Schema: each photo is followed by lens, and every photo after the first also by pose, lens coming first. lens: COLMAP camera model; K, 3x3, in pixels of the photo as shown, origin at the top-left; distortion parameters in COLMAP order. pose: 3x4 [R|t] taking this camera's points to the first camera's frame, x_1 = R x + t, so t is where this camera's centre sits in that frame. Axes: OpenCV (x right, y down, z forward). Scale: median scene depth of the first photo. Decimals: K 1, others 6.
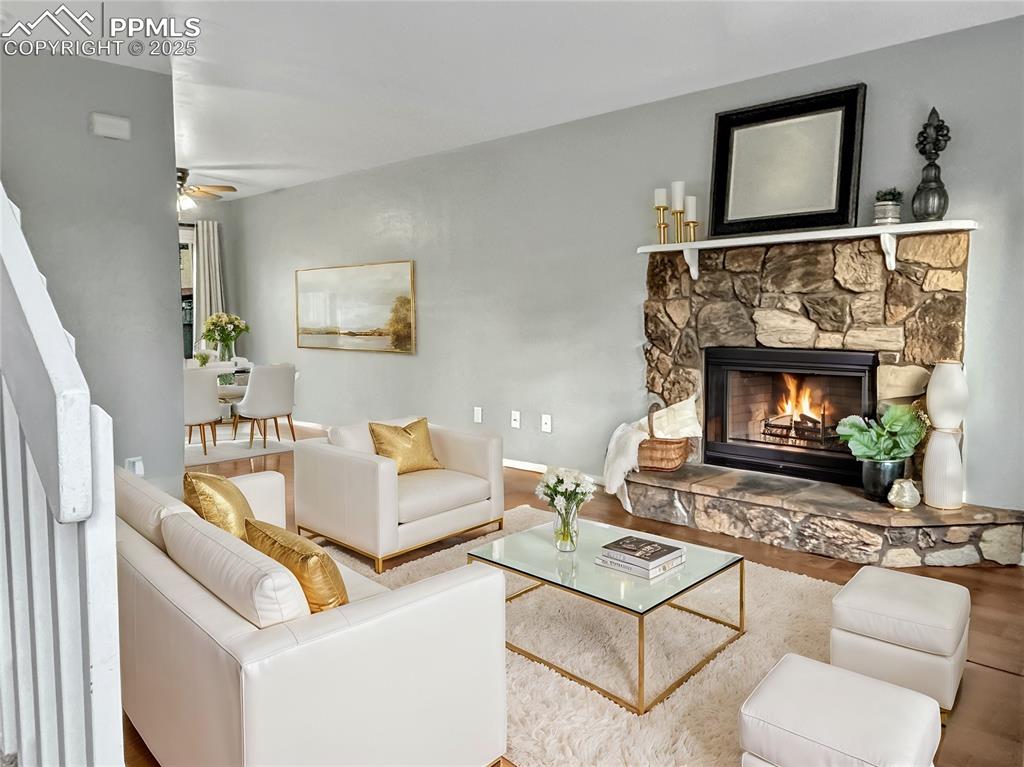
lens RADIAL K [[719.8, 0, 490.2], [0, 719.8, 389.4], [0, 0, 1]] dist [0.015091, -0.017011]
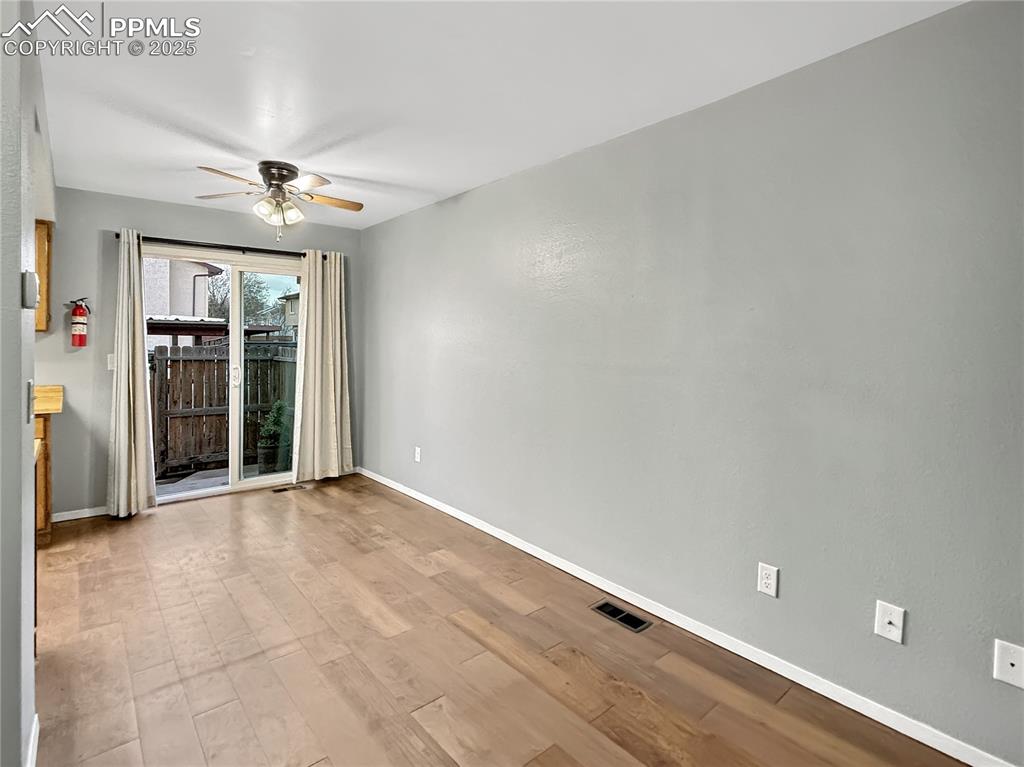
lens RADIAL K [[502.3, 0, 496.8], [0, 502.3, 367.1], [0, 0, 1]] dist [0.037485, -0.013036]
pose [[0.998070, 0.036487, -0.050259, -0.355518], [-0.039556, 0.997324, -0.061489, -0.159091], [0.047881, 0.063358, 0.996842, 1.046286]]
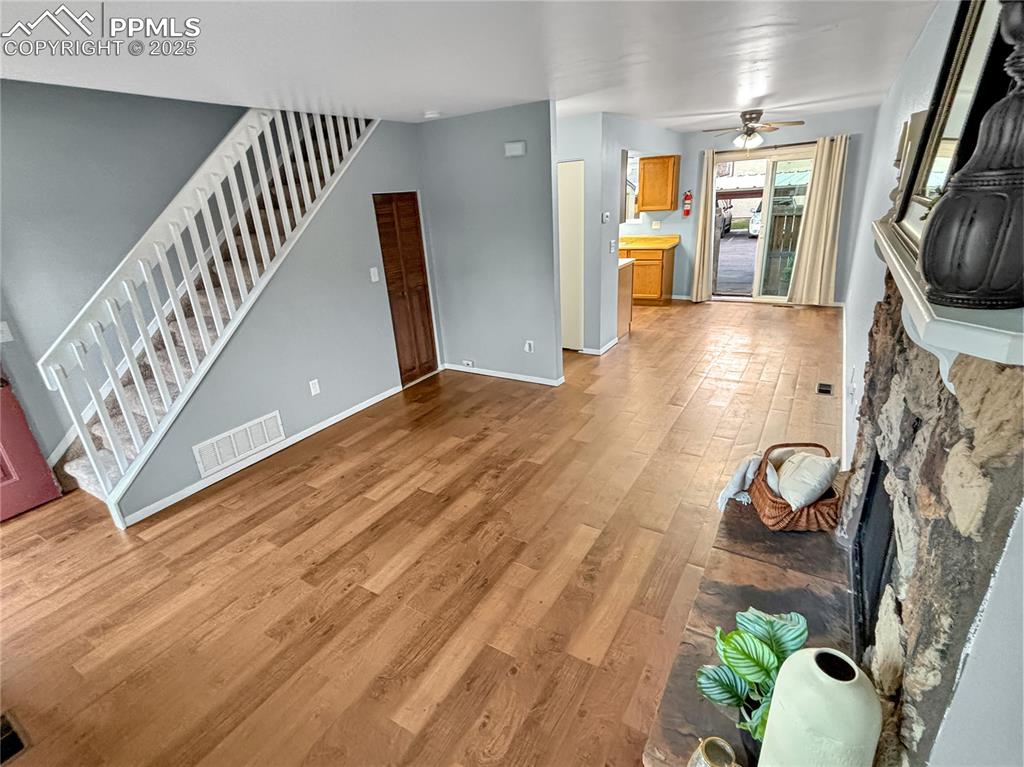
lens RADIAL K [[502.3, 0, 508.0], [0, 502.3, 360.5], [0, 0, 1]] dist [0.037485, -0.013036]
pose [[0.272131, 0.306175, -0.912251, 0.772433], [-0.053380, 0.951373, 0.303382, -0.268700], [0.960779, -0.033863, 0.275241, 0.684847]]
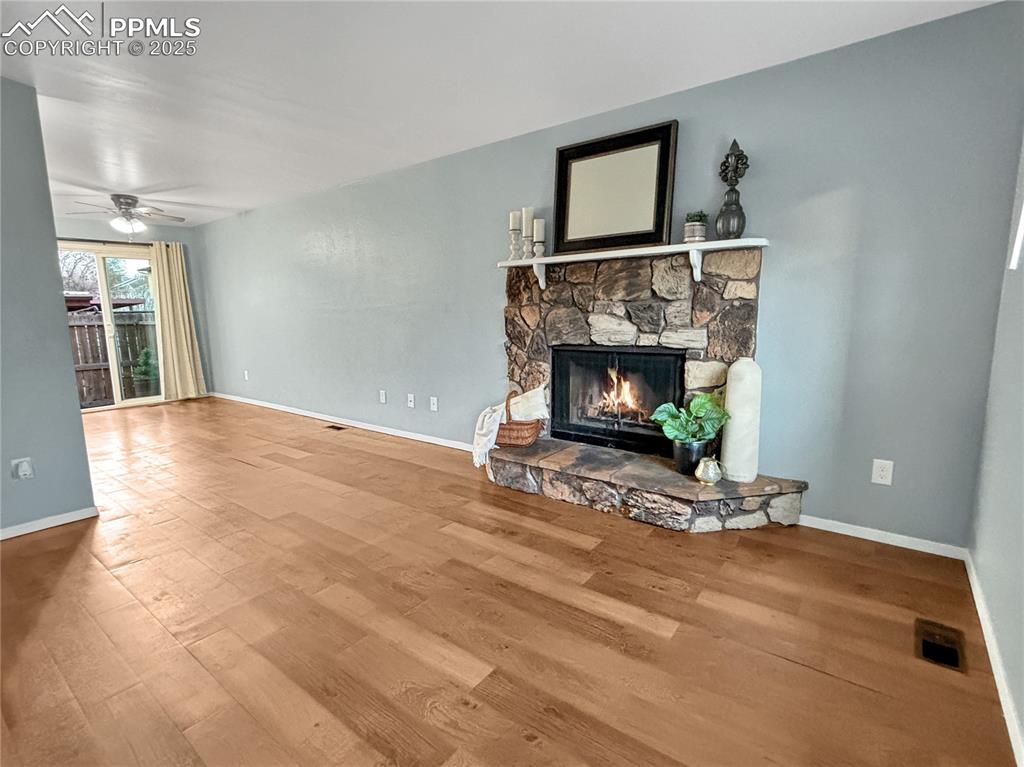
lens RADIAL K [[502.3, 0, 479.9], [0, 502.3, 388.6], [0, 0, 1]] dist [0.037485, -0.013036]
pose [[0.992993, -0.024205, 0.115669, 0.089178], [0.018785, 0.998684, 0.047727, -0.032175], [-0.116672, -0.045220, 0.992141, 0.186676]]
